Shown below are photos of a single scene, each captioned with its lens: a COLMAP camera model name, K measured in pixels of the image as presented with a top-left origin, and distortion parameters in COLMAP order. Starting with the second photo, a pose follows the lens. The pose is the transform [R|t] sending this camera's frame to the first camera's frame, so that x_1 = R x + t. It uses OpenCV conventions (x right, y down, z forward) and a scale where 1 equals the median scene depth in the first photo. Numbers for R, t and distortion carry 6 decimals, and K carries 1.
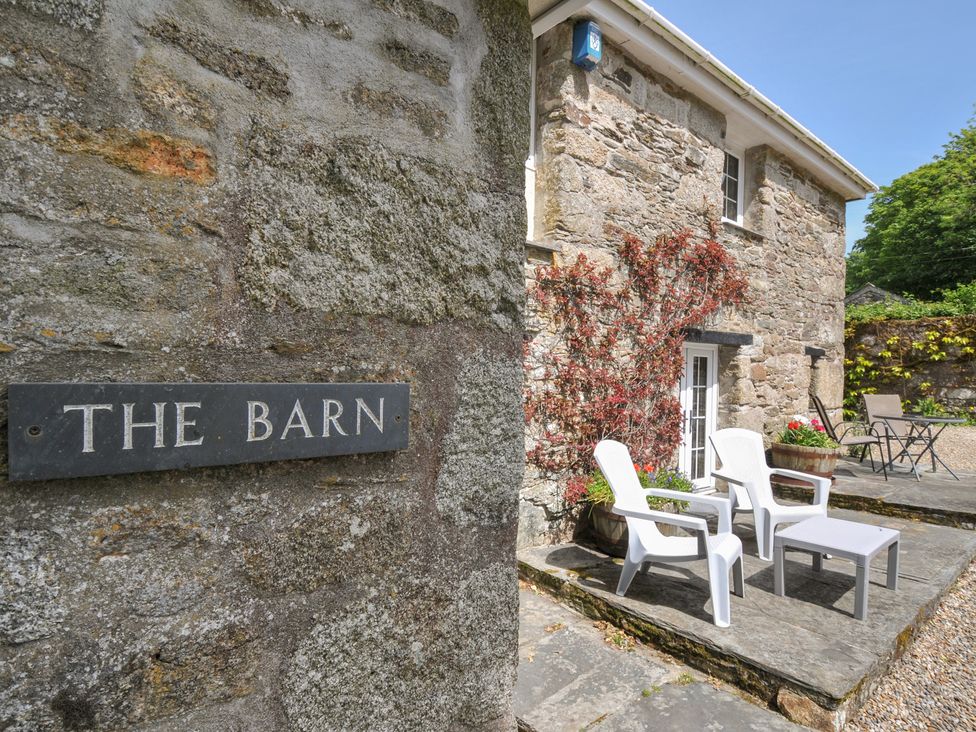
lens RADIAL K [[539.3, 0, 486.7], [0, 539.3, 370.4], [0, 0, 1]] dist [0.023761, -0.035637]
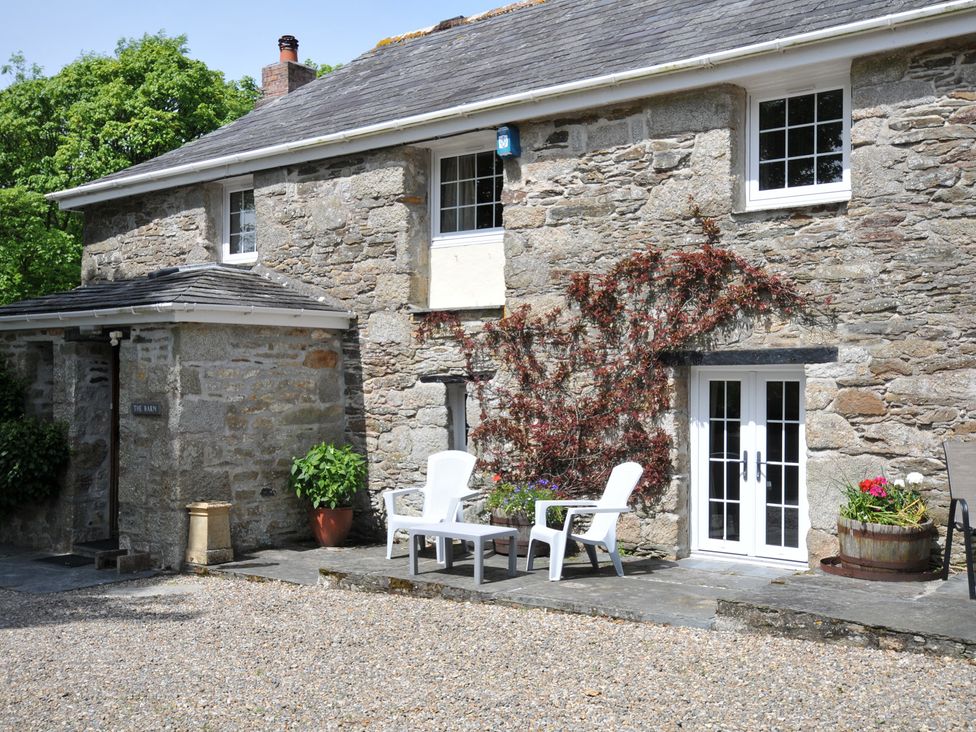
lens RADIAL K [[1058.8, 0, 488.0], [0, 1058.8, 366.0], [0, 0, 1]] dist [0.026320, 0.005269]
pose [[0.211495, -0.036024, -0.976715, 2.274167], [0.001769, 0.999333, -0.036475, 0.007969], [0.977377, 0.005986, 0.211418, 0.388179]]
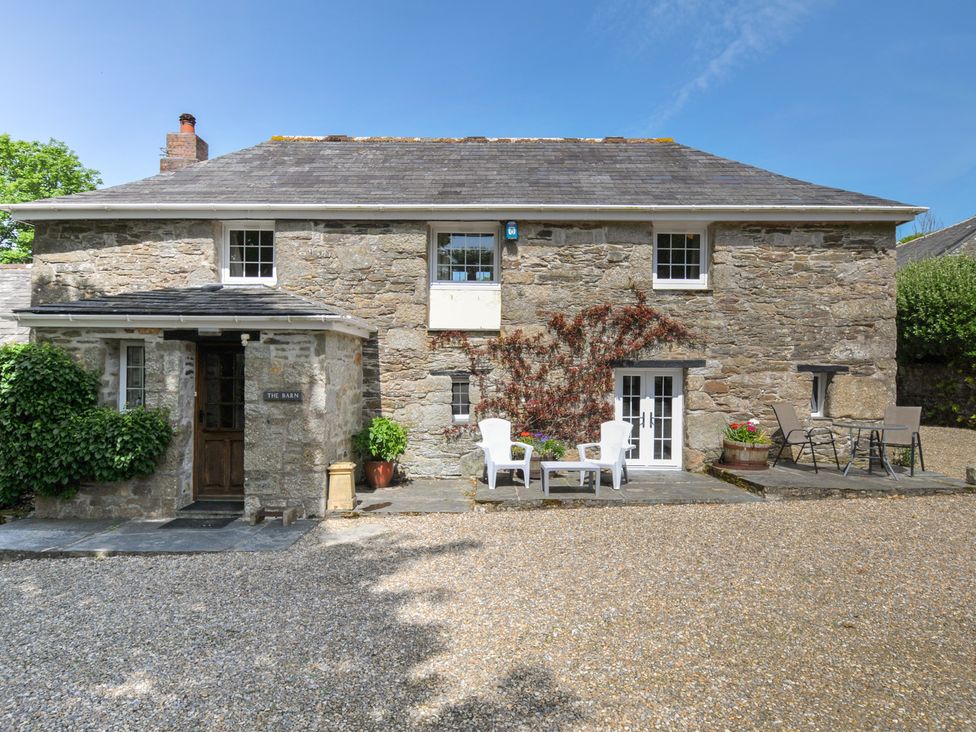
lens RADIAL K [[597.3, 0, 477.2], [0, 597.3, 368.6], [0, 0, 1]] dist [0.005541, 0.000273]
pose [[0.768294, -0.021453, -0.639738, 1.372614], [0.008449, 0.999691, -0.023377, -0.016234], [0.640041, 0.012555, 0.768238, -0.752187]]
